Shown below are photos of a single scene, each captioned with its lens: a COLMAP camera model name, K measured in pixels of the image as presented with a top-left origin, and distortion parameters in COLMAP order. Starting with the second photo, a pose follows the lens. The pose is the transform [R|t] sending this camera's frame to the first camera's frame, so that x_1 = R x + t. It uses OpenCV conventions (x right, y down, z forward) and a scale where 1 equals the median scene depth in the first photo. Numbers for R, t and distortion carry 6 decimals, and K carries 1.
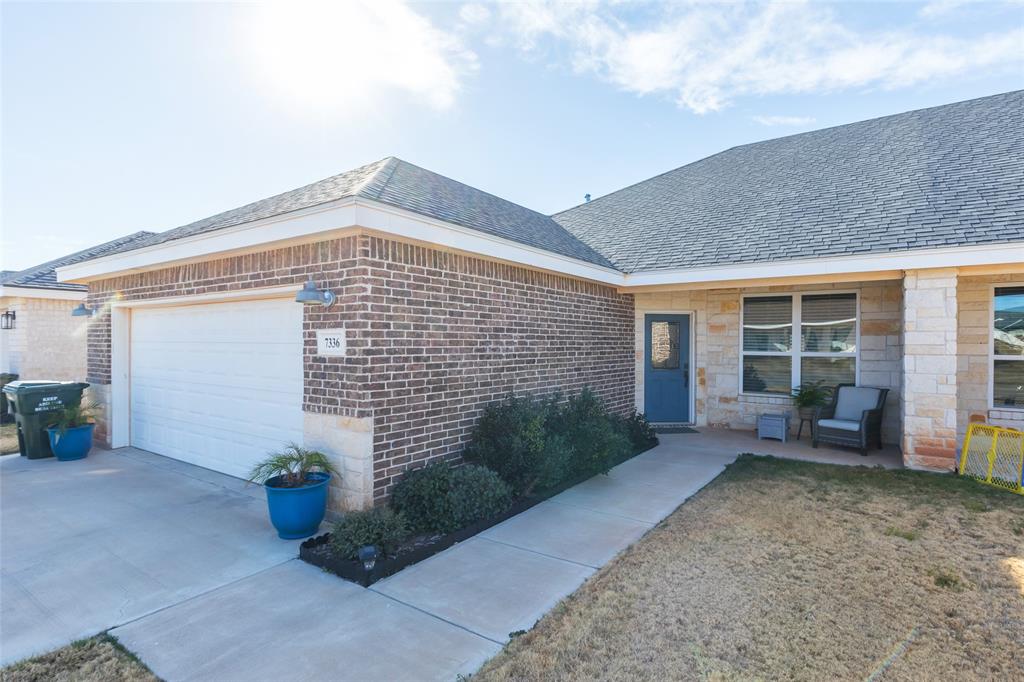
lens RADIAL K [[532.5, 0, 510.7], [0, 532.5, 340.5], [0, 0, 1]] dist [0.001803, 0.000098]
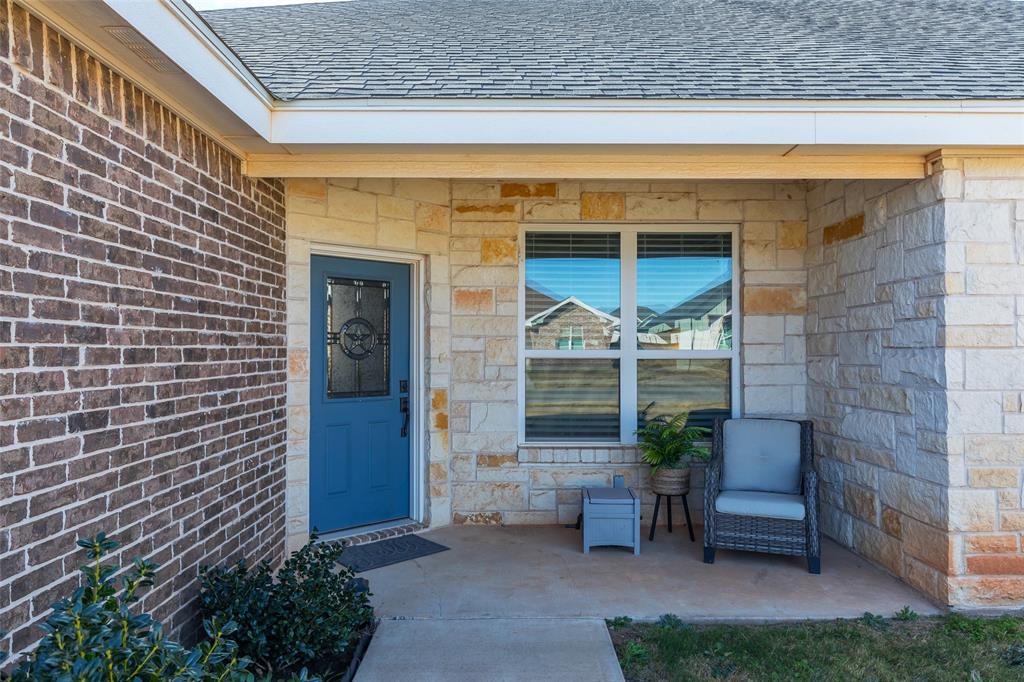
lens RADIAL K [[703.9, 0, 511.8], [0, 703.9, 338.8], [0, 0, 1]] dist [-0.002631, -0.001542]
pose [[0.817815, 0.004427, 0.575465, 0.087921], [0.001889, 0.999944, -0.010378, 0.018341], [-0.575478, 0.009574, 0.817761, 0.556640]]
